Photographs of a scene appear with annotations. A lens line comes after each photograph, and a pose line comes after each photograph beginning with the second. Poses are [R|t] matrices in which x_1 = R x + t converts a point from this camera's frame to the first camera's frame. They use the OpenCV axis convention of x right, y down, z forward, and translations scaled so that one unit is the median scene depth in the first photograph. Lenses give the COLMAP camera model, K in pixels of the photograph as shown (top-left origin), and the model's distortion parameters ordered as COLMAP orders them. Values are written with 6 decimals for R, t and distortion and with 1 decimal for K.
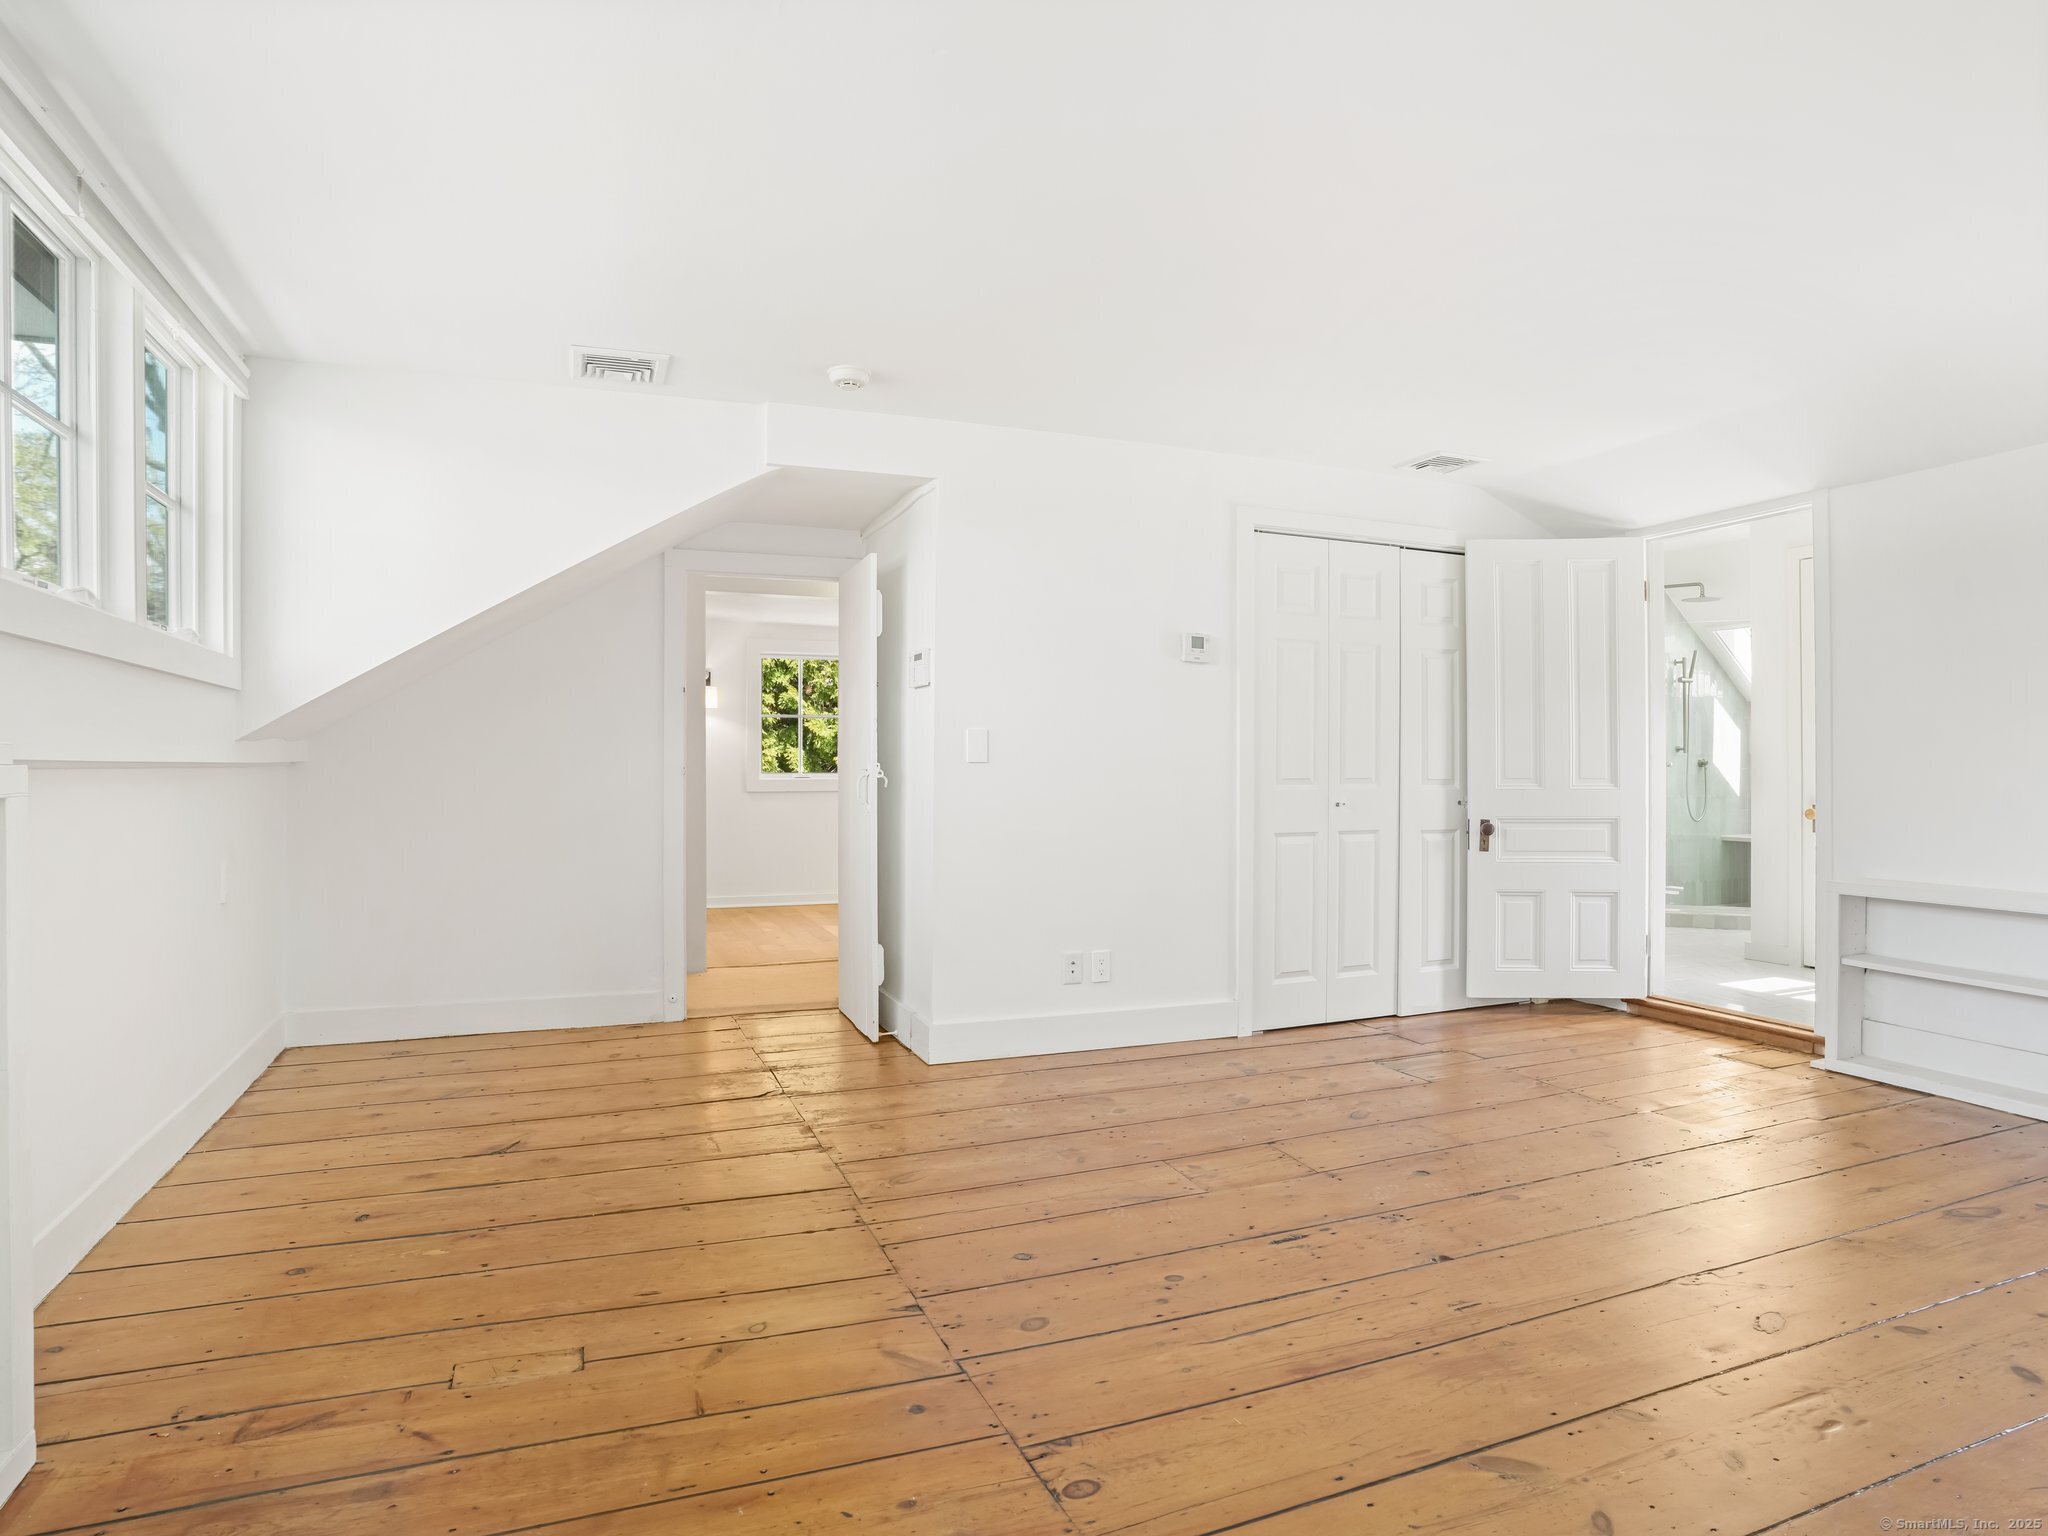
lens RADIAL K [[1142.6, 0, 1034.0], [0, 1142.6, 764.8], [0, 0, 1]] dist [-0.056307, 0.022102]
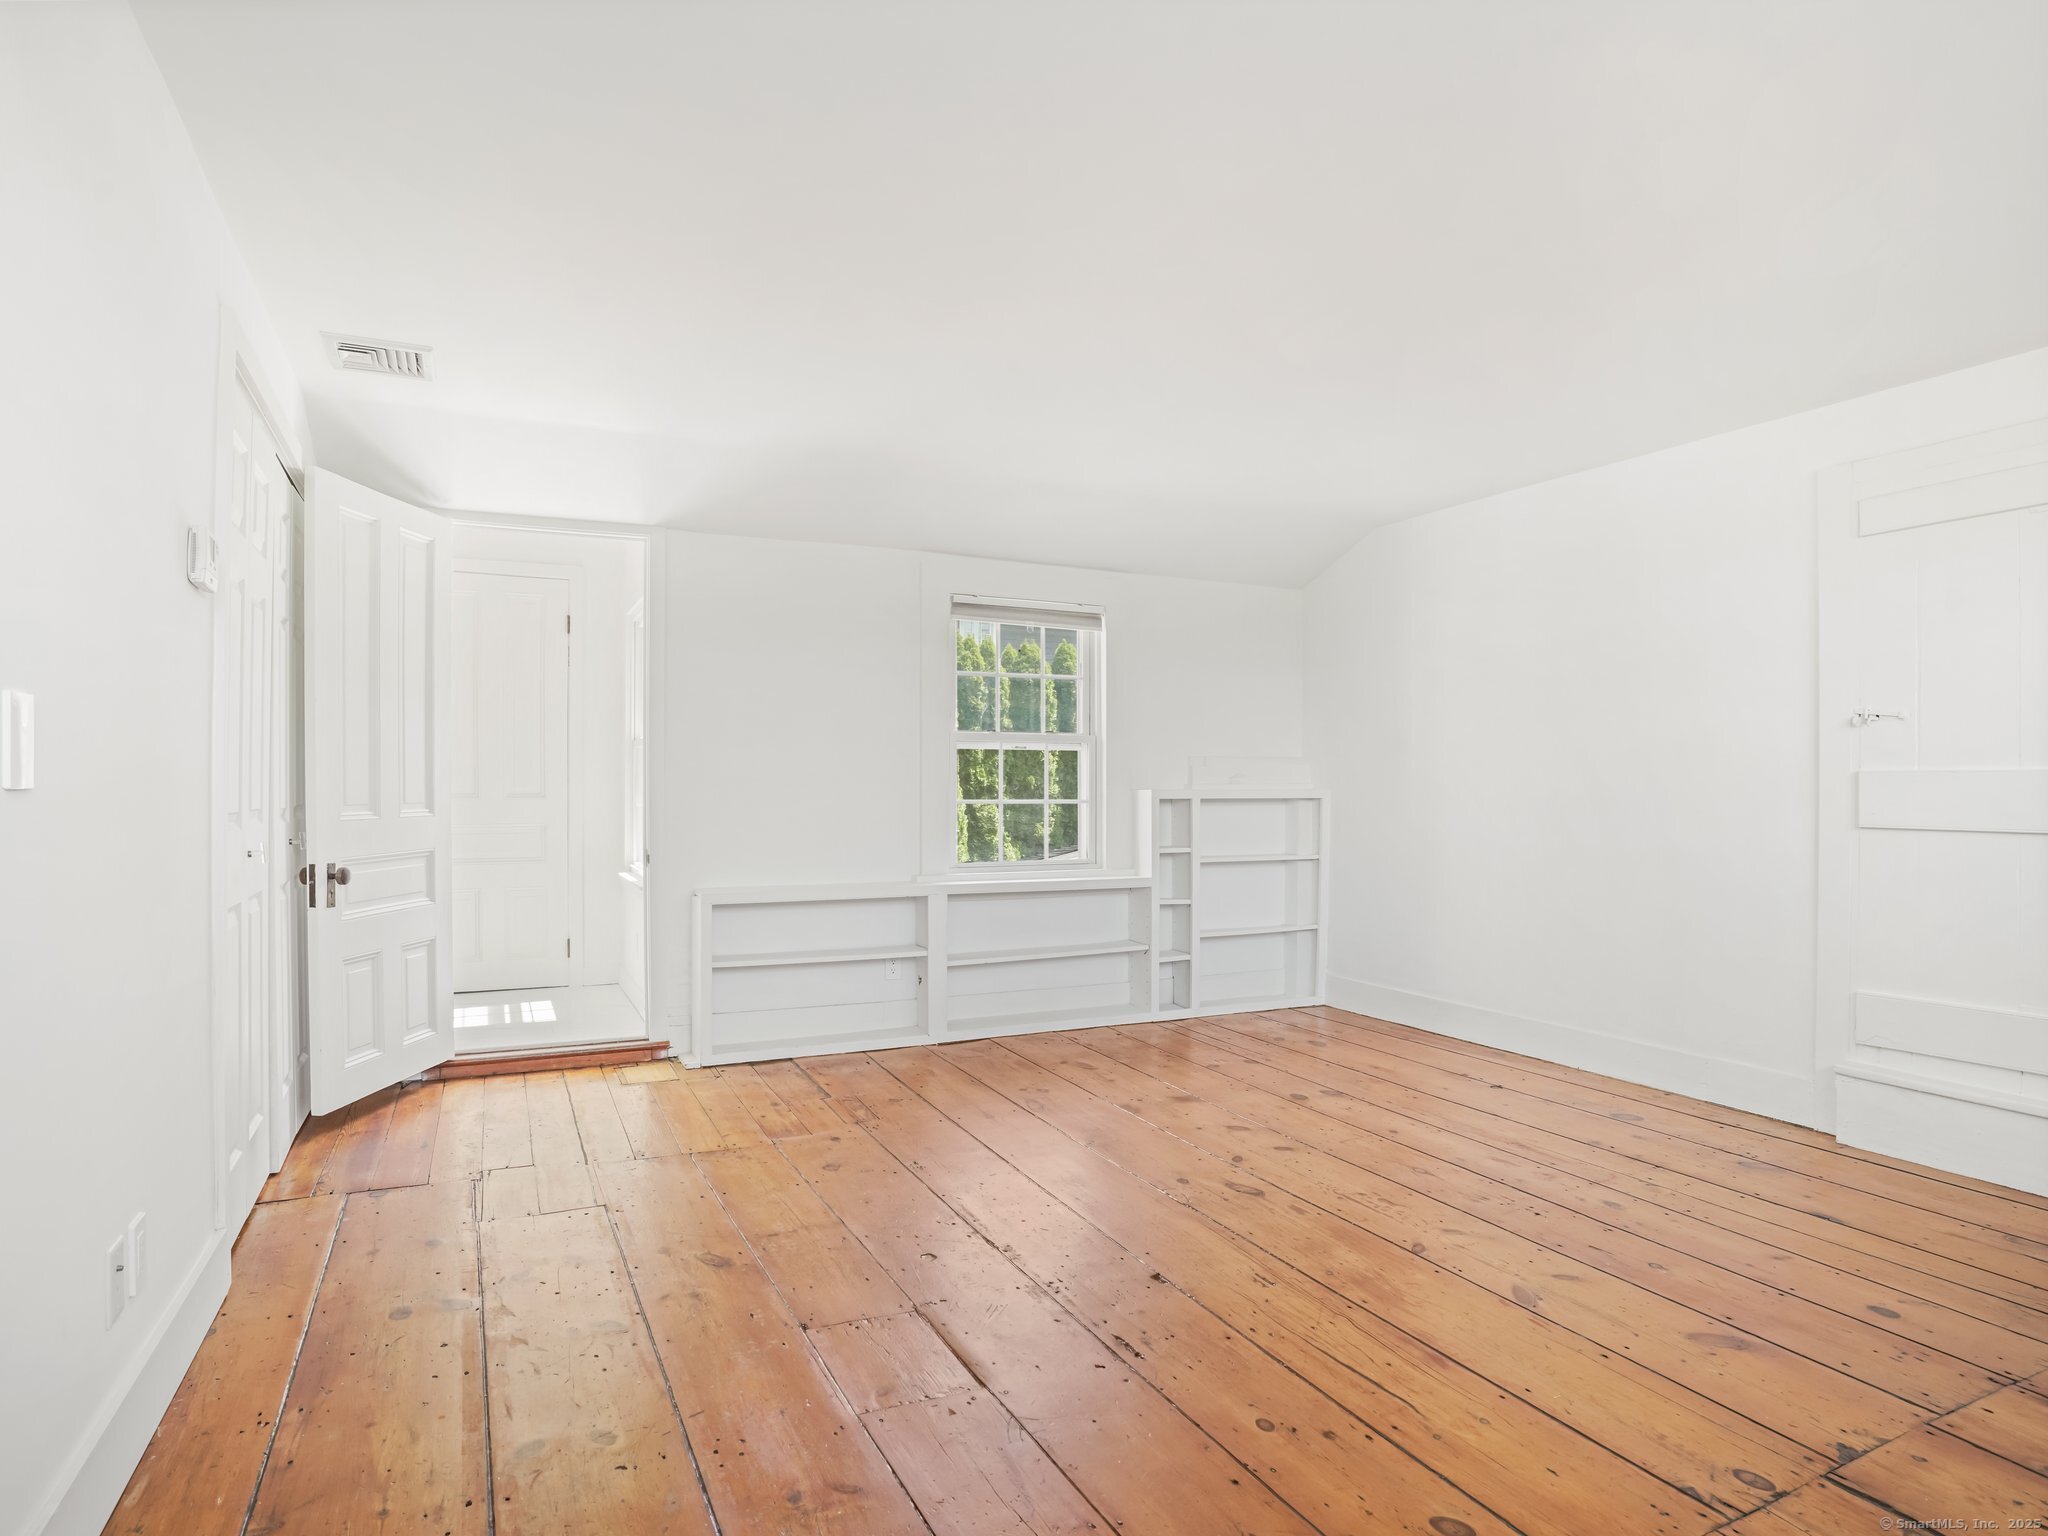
lens RADIAL K [[1142.6, 0, 1027.2], [0, 1142.6, 780.0], [0, 0, 1]] dist [-0.056307, 0.022102]
pose [[-0.051820, 0.002460, 0.998653, -0.522067], [-0.004040, 0.999988, -0.002673, -0.005982], [-0.998648, -0.004173, -0.051809, 0.938052]]
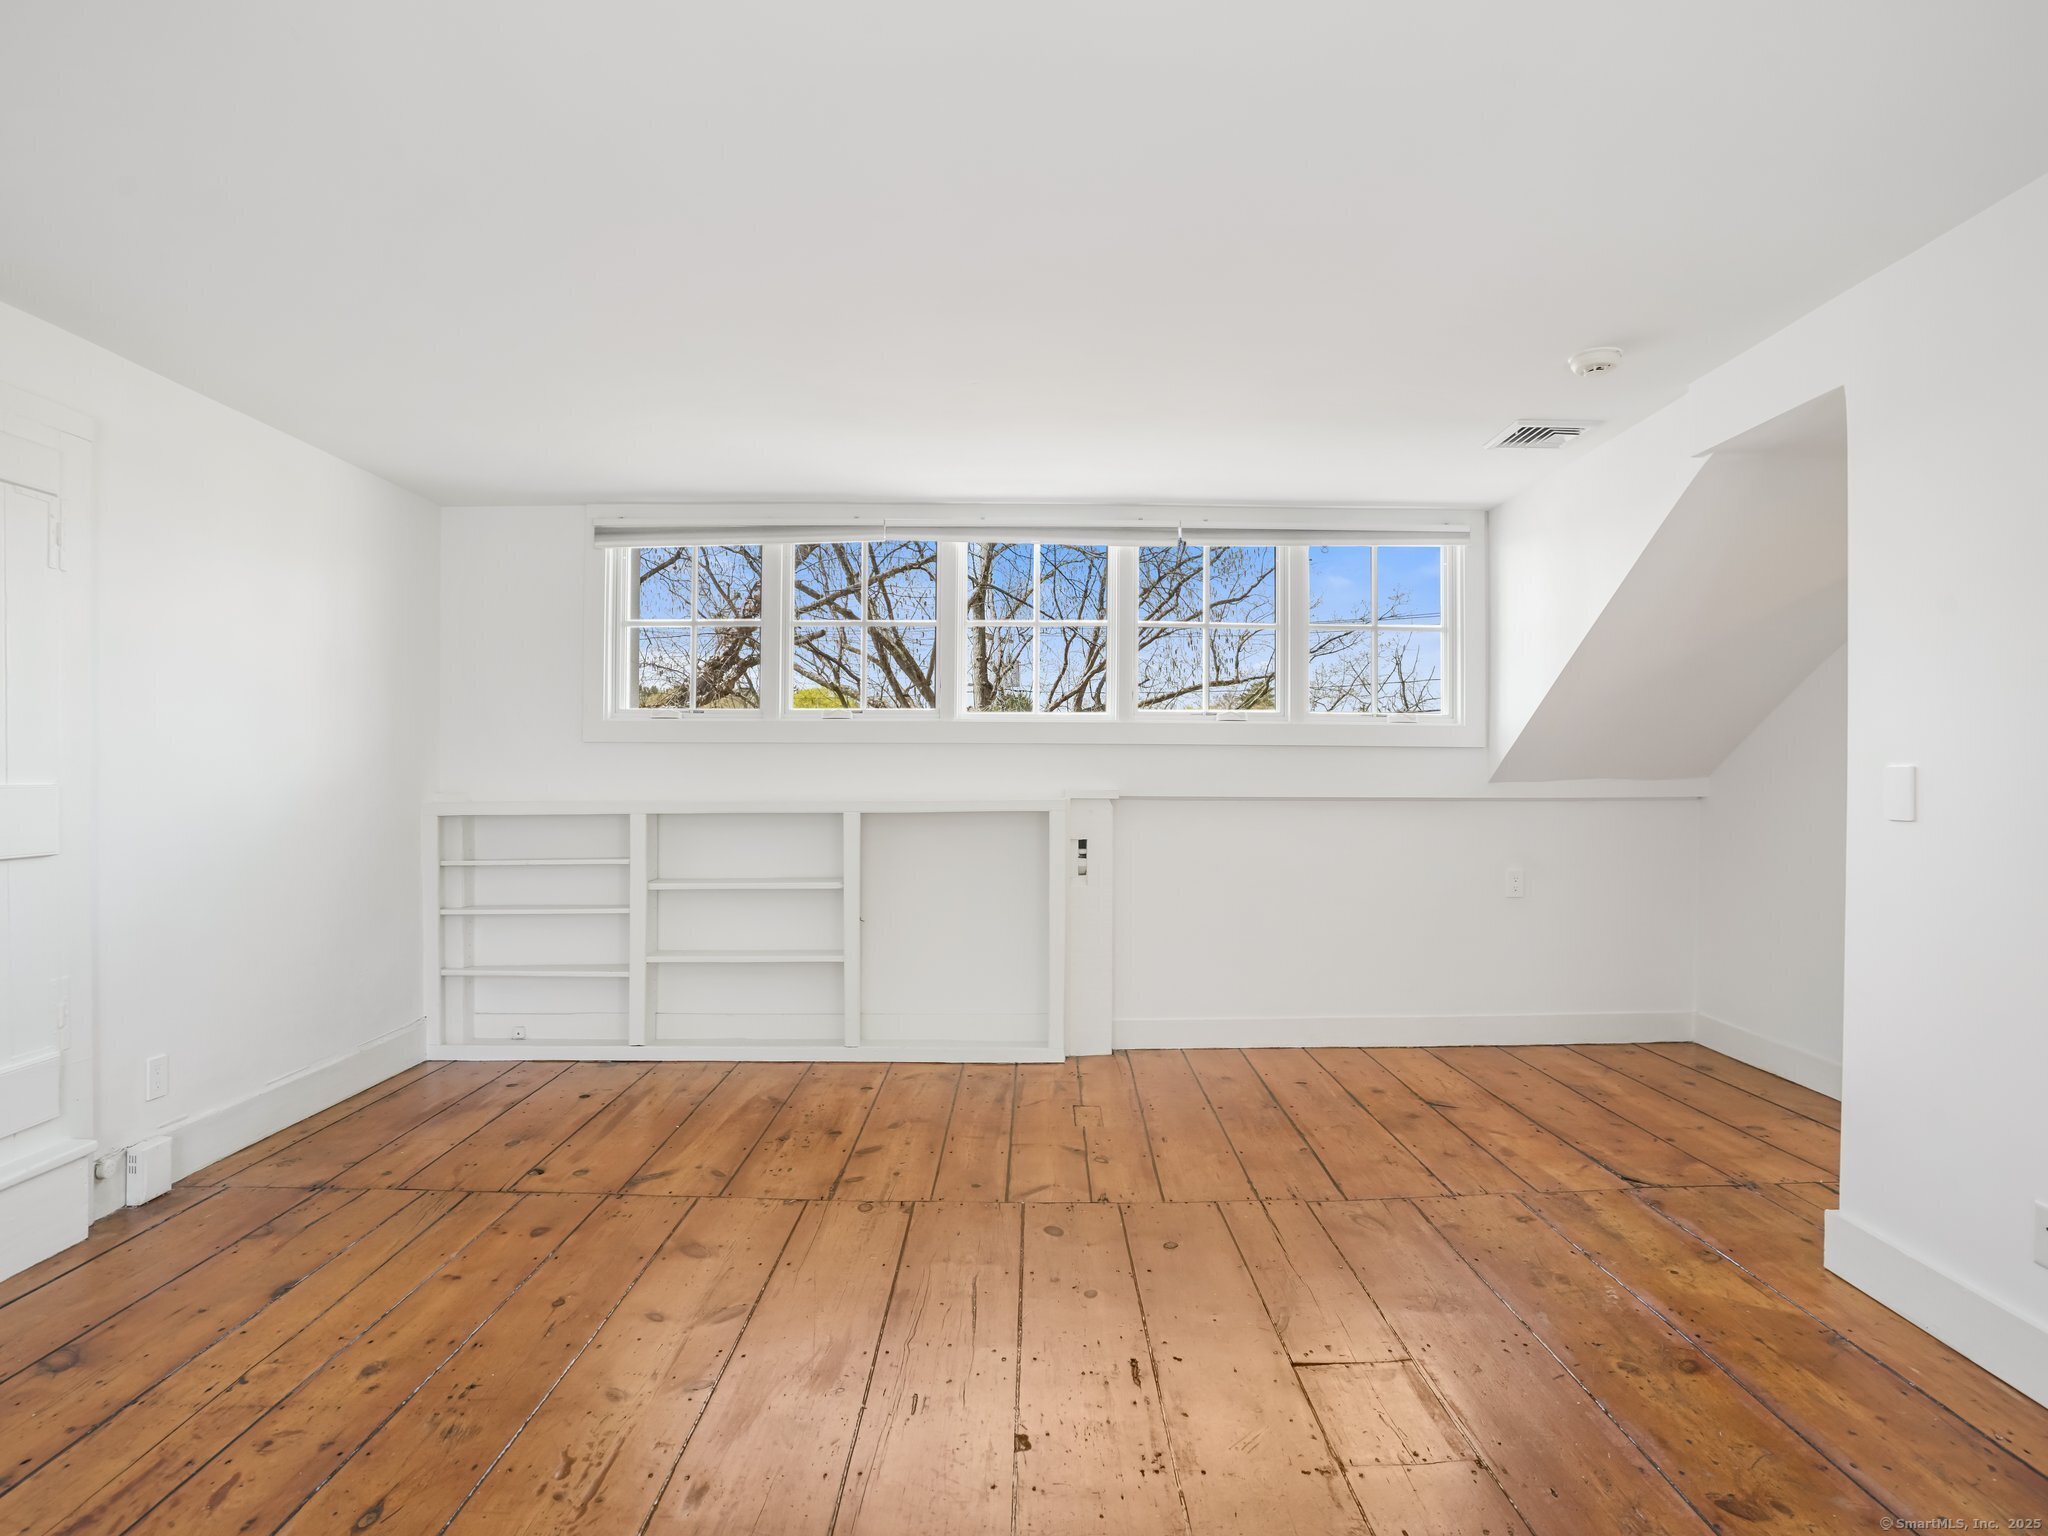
lens RADIAL K [[1142.6, 0, 1022.0], [0, 1142.6, 765.3], [0, 0, 1]] dist [-0.056307, 0.022102]
pose [[-0.385107, -0.008808, -0.922830, 0.886706], [-0.003326, 0.999961, -0.008156, -0.031162], [0.922866, -0.000071, -0.385121, 1.046131]]
